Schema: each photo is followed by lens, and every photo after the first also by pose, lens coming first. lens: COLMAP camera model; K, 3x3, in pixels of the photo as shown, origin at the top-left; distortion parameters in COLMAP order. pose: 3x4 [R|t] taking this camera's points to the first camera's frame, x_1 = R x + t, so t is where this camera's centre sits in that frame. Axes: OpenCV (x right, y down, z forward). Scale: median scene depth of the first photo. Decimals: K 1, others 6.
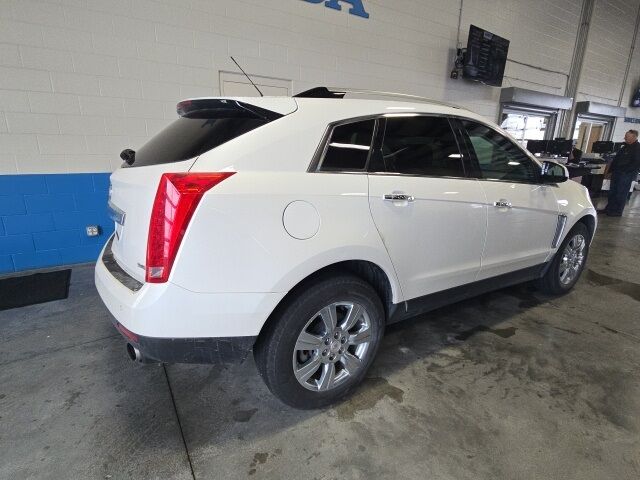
lens RADIAL K [[335.6, 0, 321.7], [0, 335.6, 238.6], [0, 0, 1]] dist [0.006705, -0.004640]
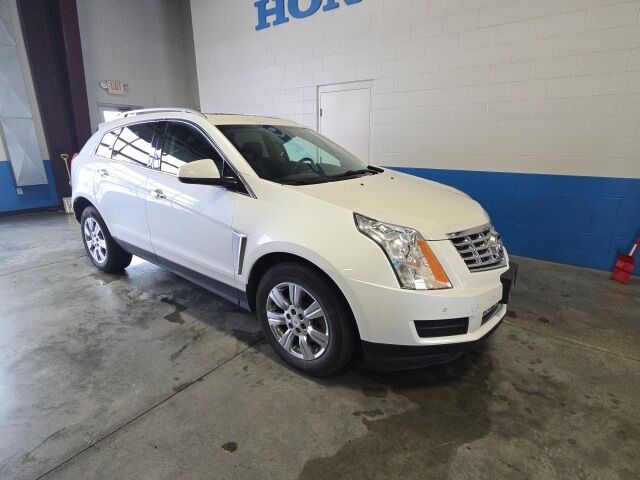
lens RADIAL K [[335.6, 0, 322.1], [0, 335.6, 240.8], [0, 0, 1]] dist [0.006705, -0.004640]
pose [[0.367407, 0.262751, -0.892174, 1.571974], [-0.254855, 0.950990, 0.175121, -0.252922], [0.894461, 0.163034, 0.416364, 0.919416]]
